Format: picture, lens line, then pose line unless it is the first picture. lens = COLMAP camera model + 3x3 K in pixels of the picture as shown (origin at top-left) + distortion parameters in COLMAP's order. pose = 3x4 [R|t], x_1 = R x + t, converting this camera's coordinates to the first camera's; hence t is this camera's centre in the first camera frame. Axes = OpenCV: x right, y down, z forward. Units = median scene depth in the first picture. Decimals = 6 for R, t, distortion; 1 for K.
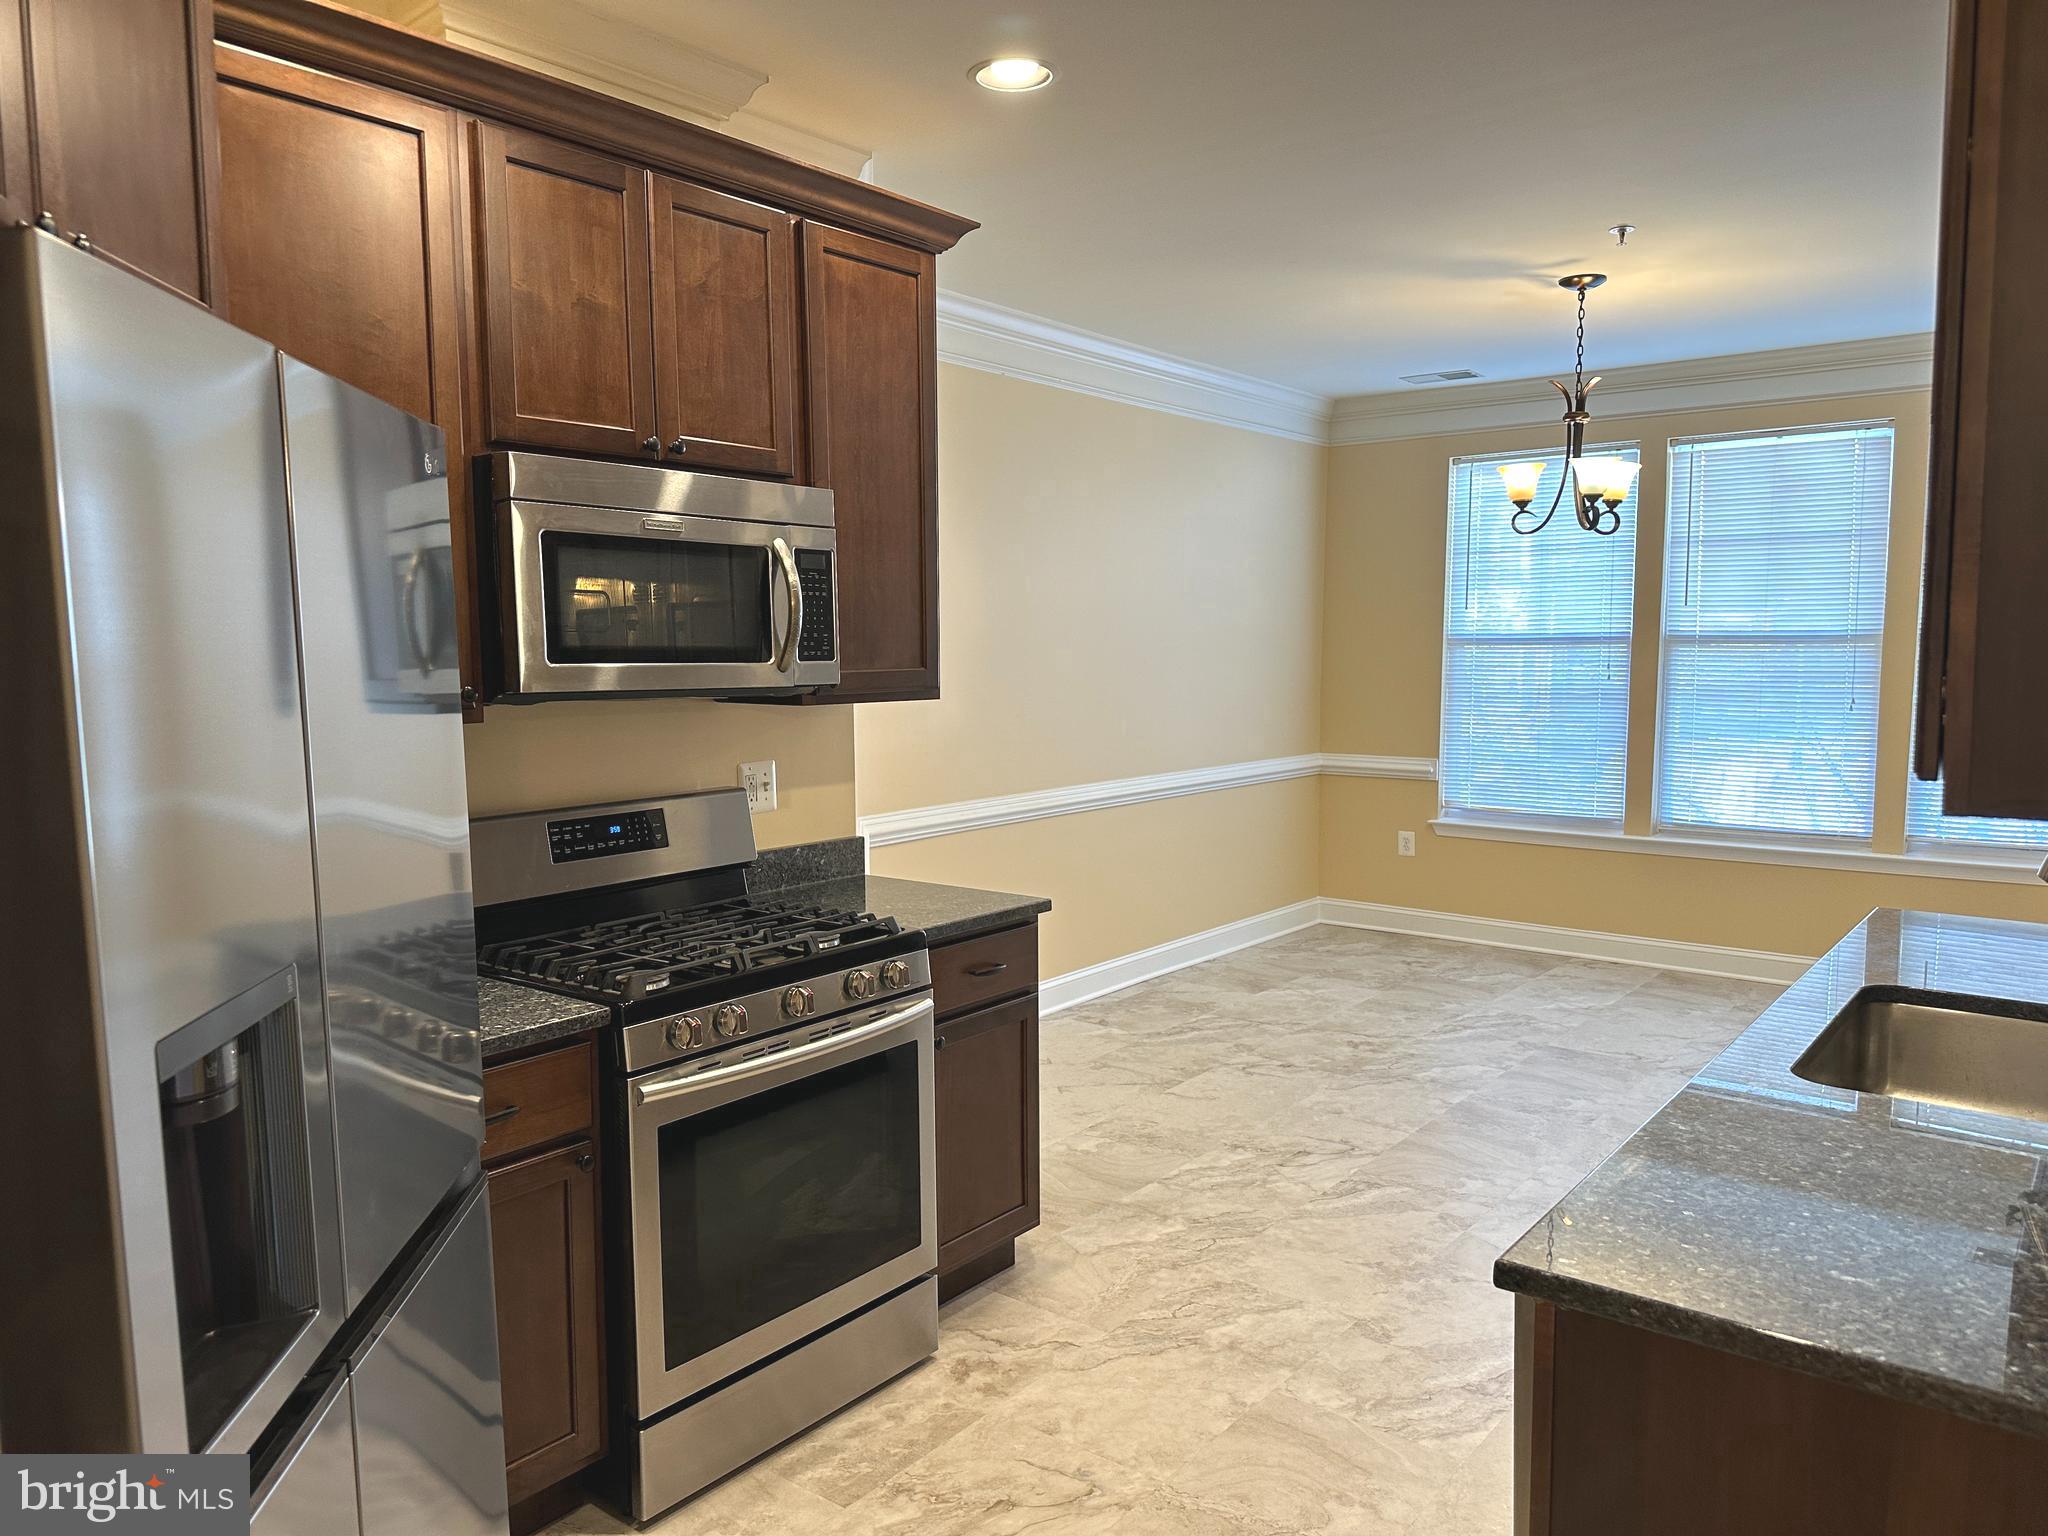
lens RADIAL K [[1403.2, 0, 1016.7], [0, 1403.2, 785.6], [0, 0, 1]] dist [0.163685, -0.337895]
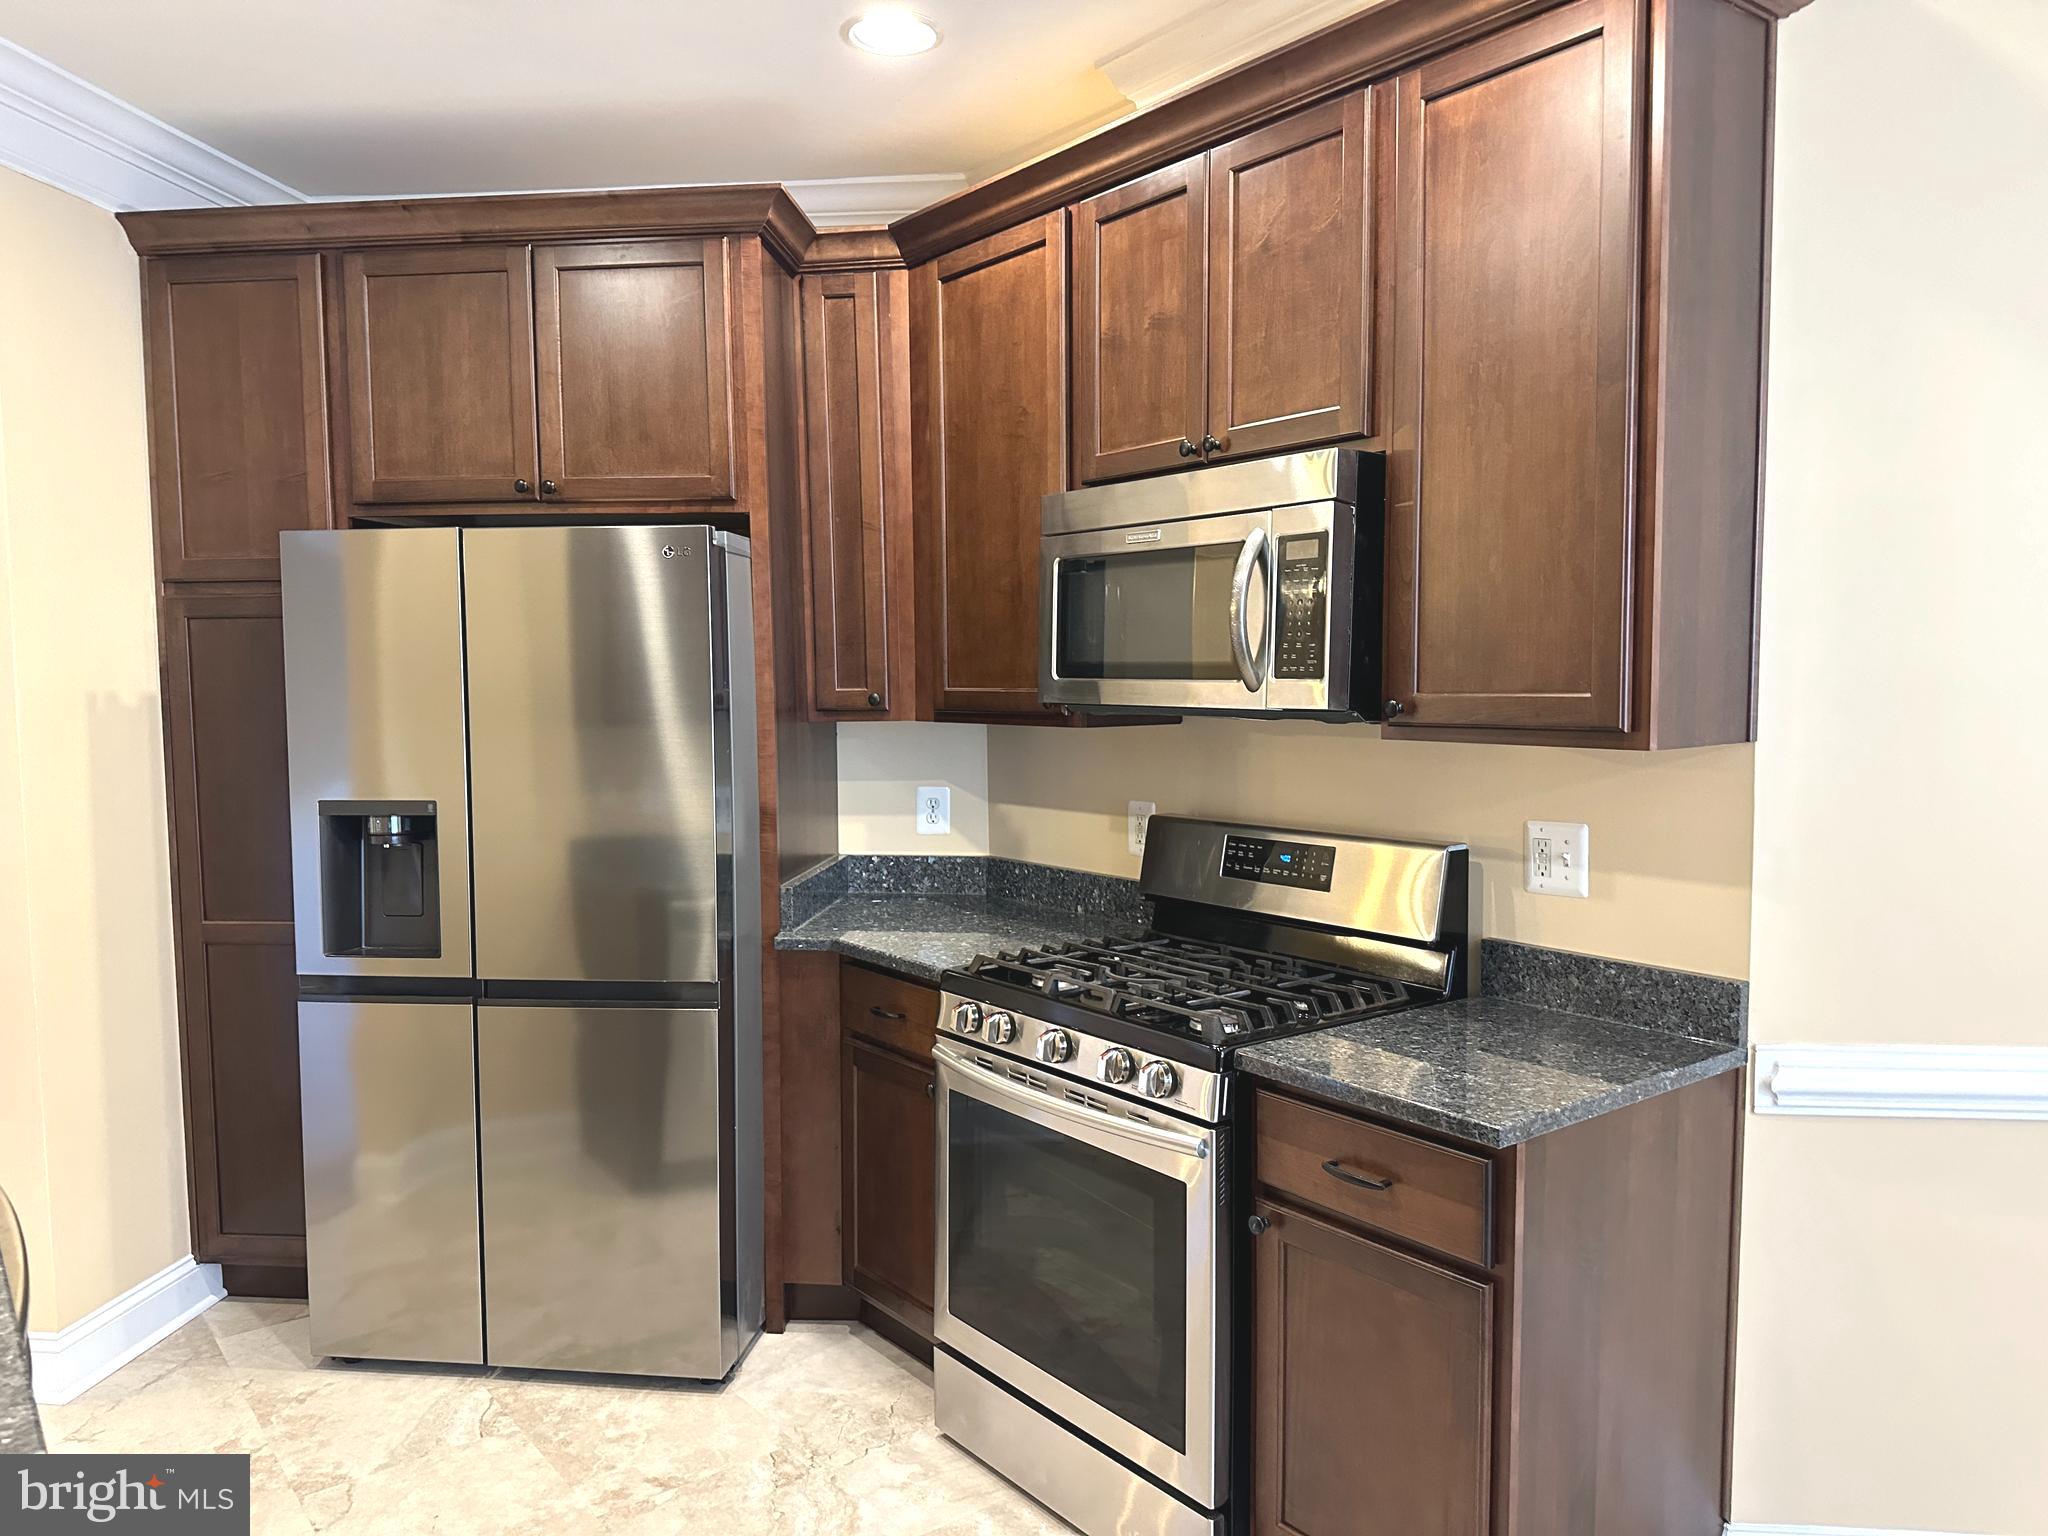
lens RADIAL K [[1432.6, 0, 1024.0], [0, 1432.6, 768.0], [0, 0, 1]] dist [0.000634, -0.006638]
pose [[-0.209507, 0.077878, -0.974701, 0.373967], [-0.095899, 0.990381, 0.099744, -0.059223], [0.973093, 0.114370, -0.200024, 0.578973]]
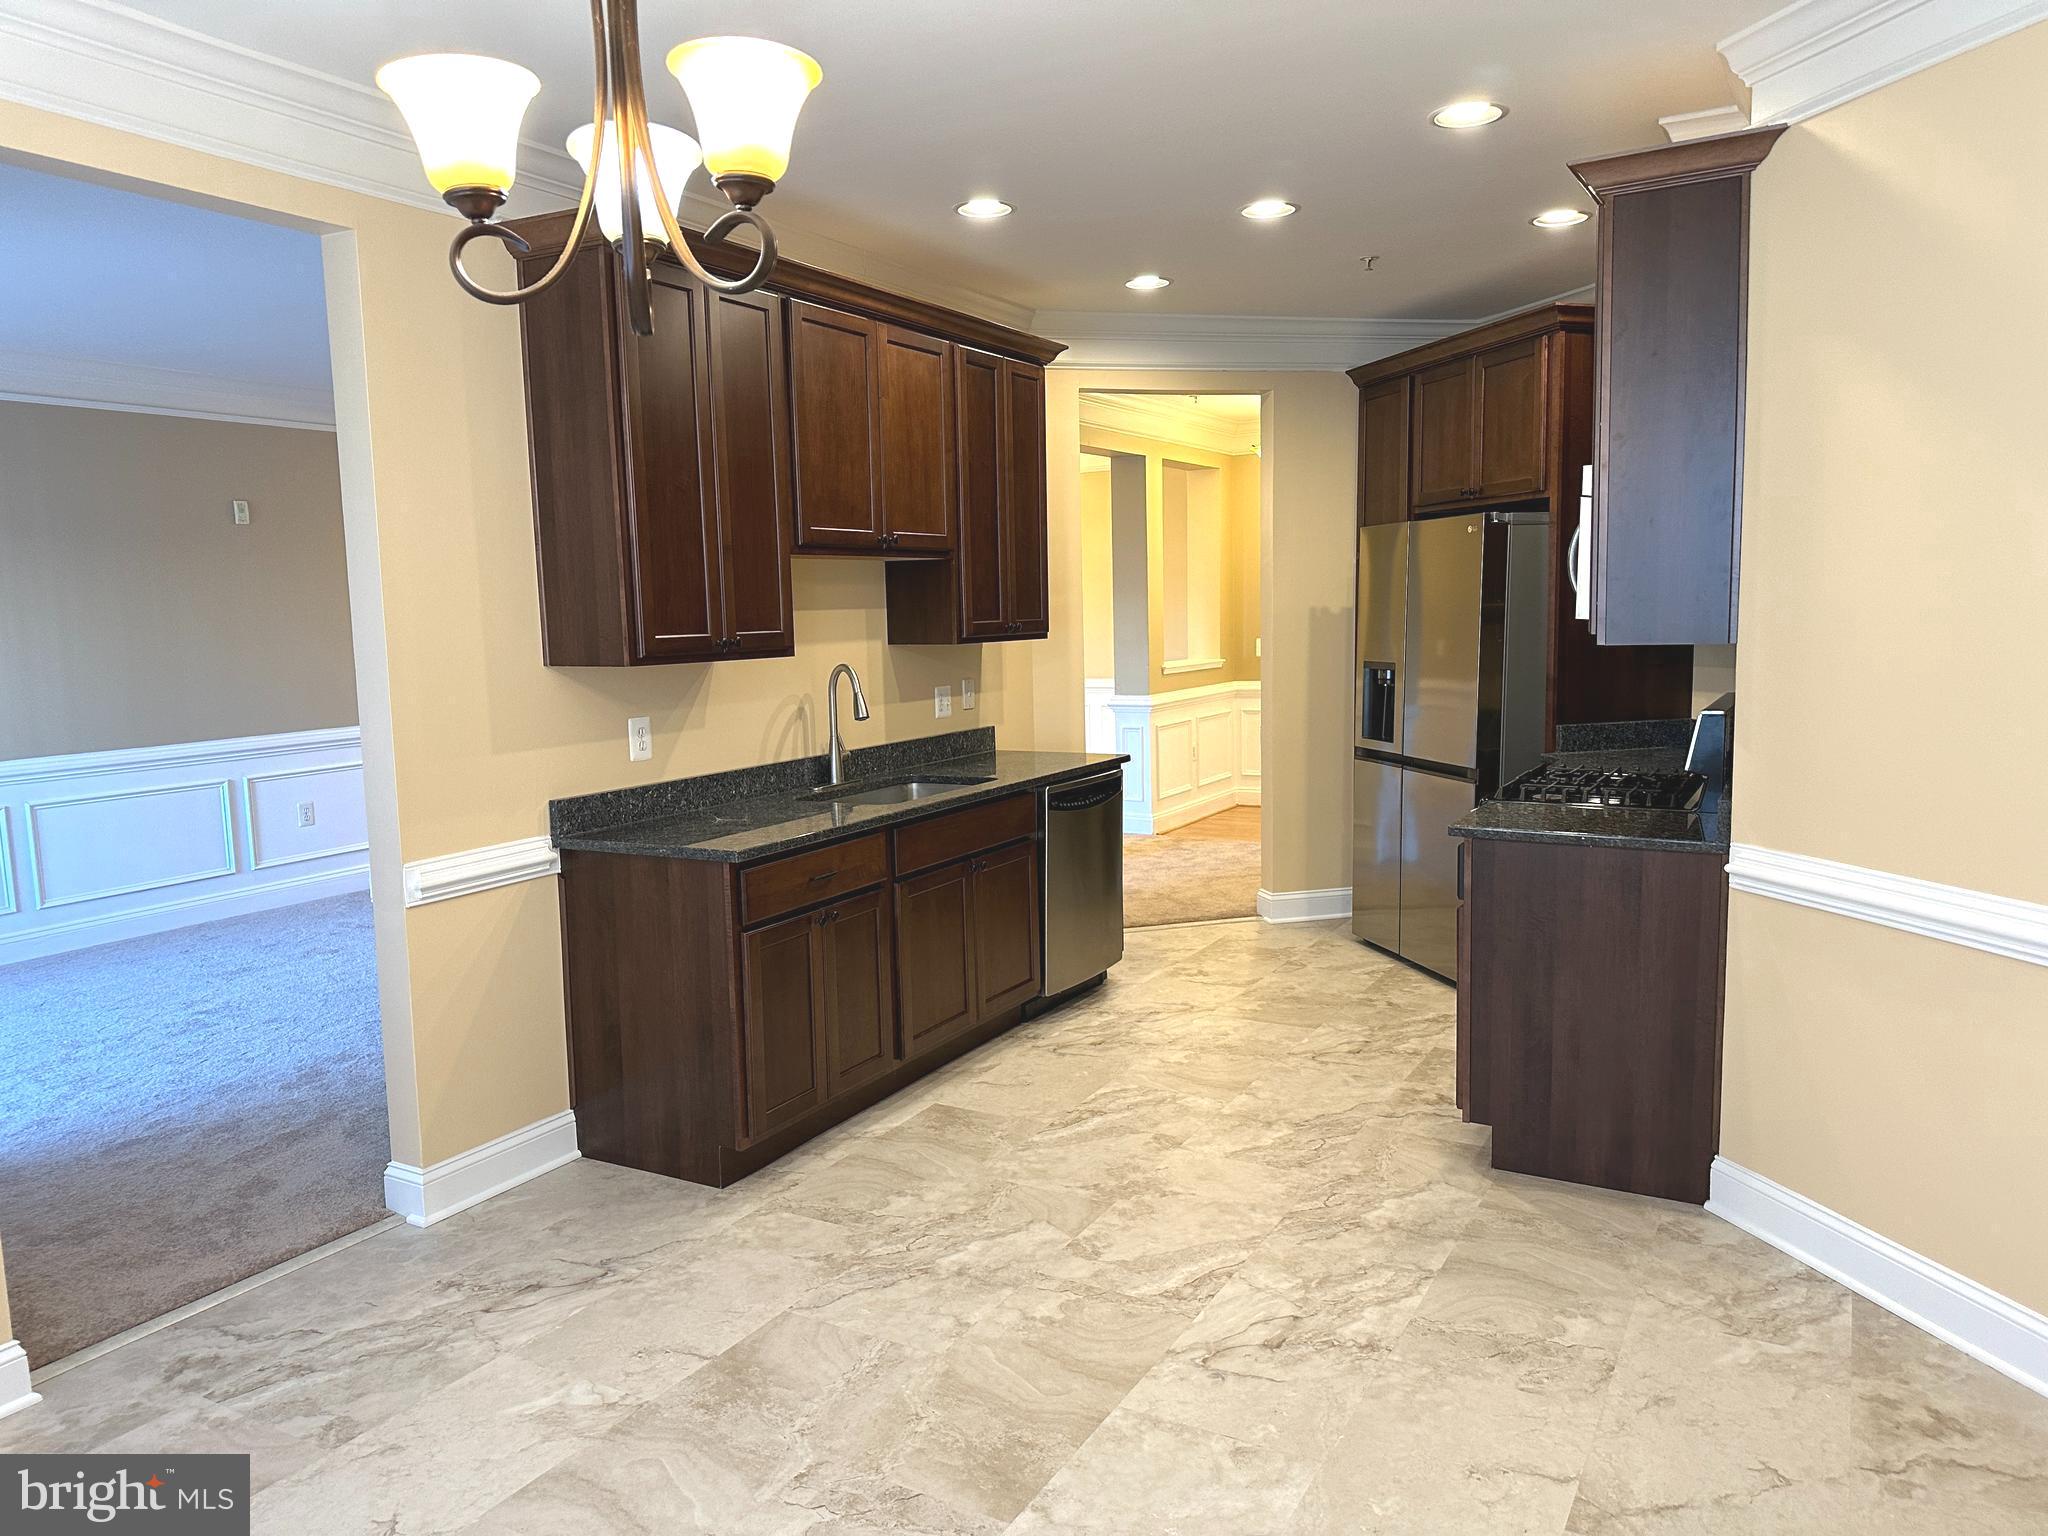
lens RADIAL K [[1432.6, 0, 1024.0], [0, 1432.6, 768.0], [0, 0, 1]] dist [0.000634, -0.006638]
pose [[-0.986521, 0.051082, -0.155458, 0.332565], [0.016323, 0.976008, 0.217121, -0.133268], [0.162819, 0.211656, -0.963686, 1.277969]]
